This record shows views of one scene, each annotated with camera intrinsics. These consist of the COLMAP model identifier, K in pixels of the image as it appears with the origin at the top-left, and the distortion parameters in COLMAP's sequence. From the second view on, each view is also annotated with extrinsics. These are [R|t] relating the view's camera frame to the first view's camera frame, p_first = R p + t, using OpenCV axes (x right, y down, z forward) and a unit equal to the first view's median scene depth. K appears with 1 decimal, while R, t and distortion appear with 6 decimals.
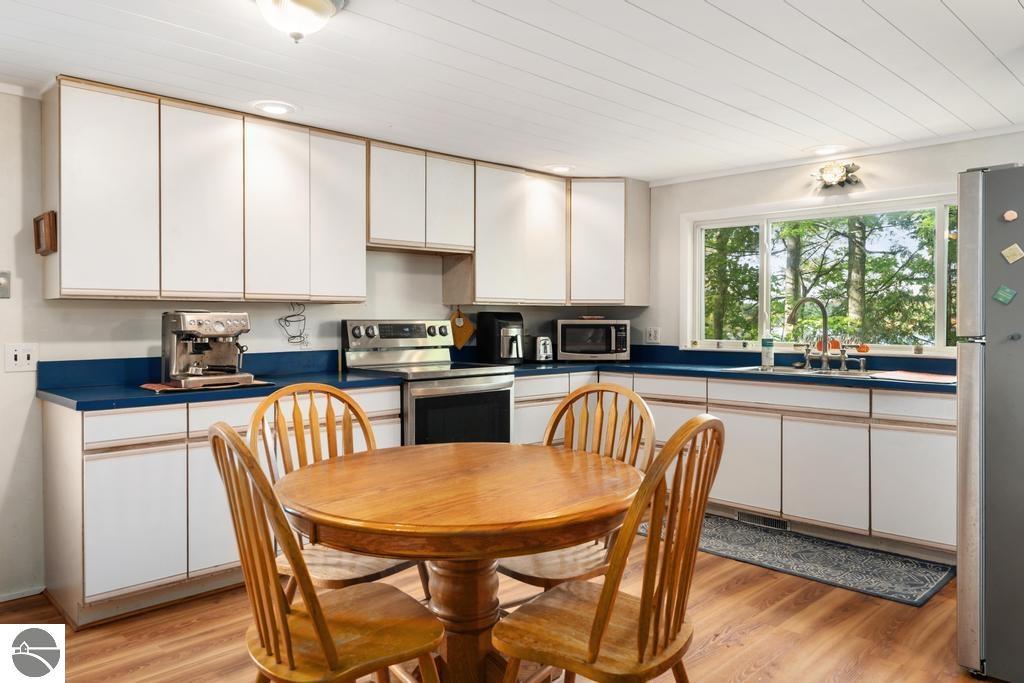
lens RADIAL K [[722.1, 0, 511.3], [0, 722.1, 323.1], [0, 0, 1]] dist [0.006919, -0.001398]
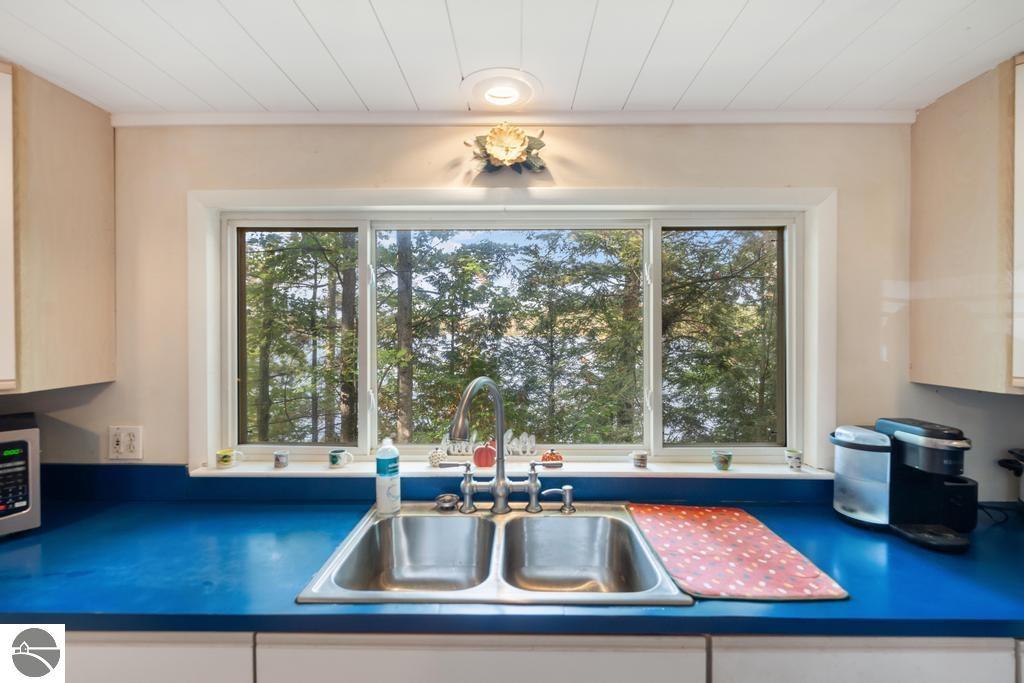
lens RADIAL K [[449.0, 0, 512.9], [0, 449.0, 335.8], [0, 0, 1]] dist [-0.005976, -0.000485]
pose [[0.703649, -0.013792, 0.710414, 0.255138], [0.007139, 0.999898, 0.012342, -0.082954], [-0.710512, -0.003613, 0.703676, 0.935011]]
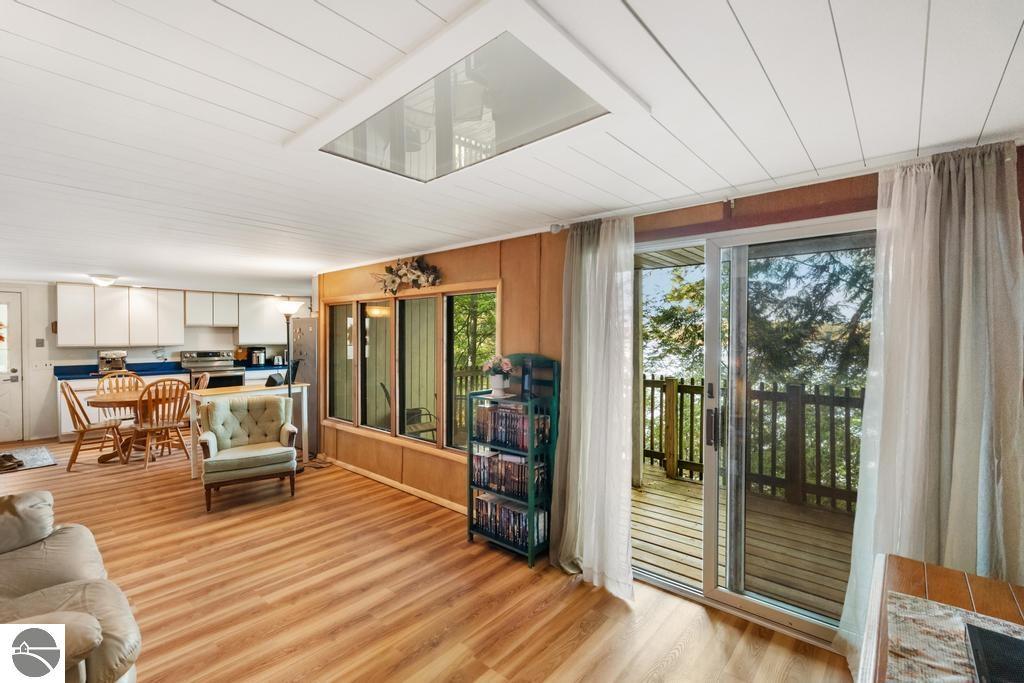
lens RADIAL K [[449.0, 0, 511.9], [0, 449.0, 340.7], [0, 0, 1]] dist [-0.005976, -0.000485]
pose [[0.997022, 0.003630, 0.077029, 1.122184], [-0.003975, 0.999983, 0.004321, -0.070377], [-0.077012, -0.004614, 0.997019, -1.043178]]
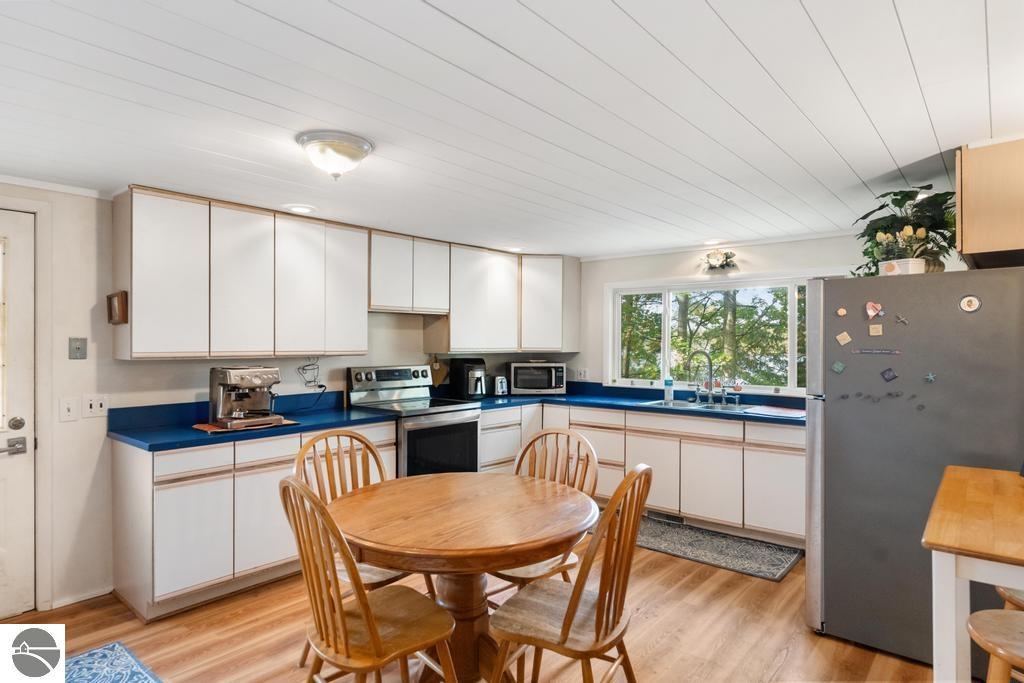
lens RADIAL K [[578.1, 0, 509.3], [0, 578.1, 344.3], [0, 0, 1]] dist [-0.000276, 0.002307]
pose [[0.996133, 0.003199, 0.087804, -0.044844], [-0.002986, 0.999992, -0.002551, -0.052292], [-0.087812, 0.002279, 0.996134, -0.055318]]
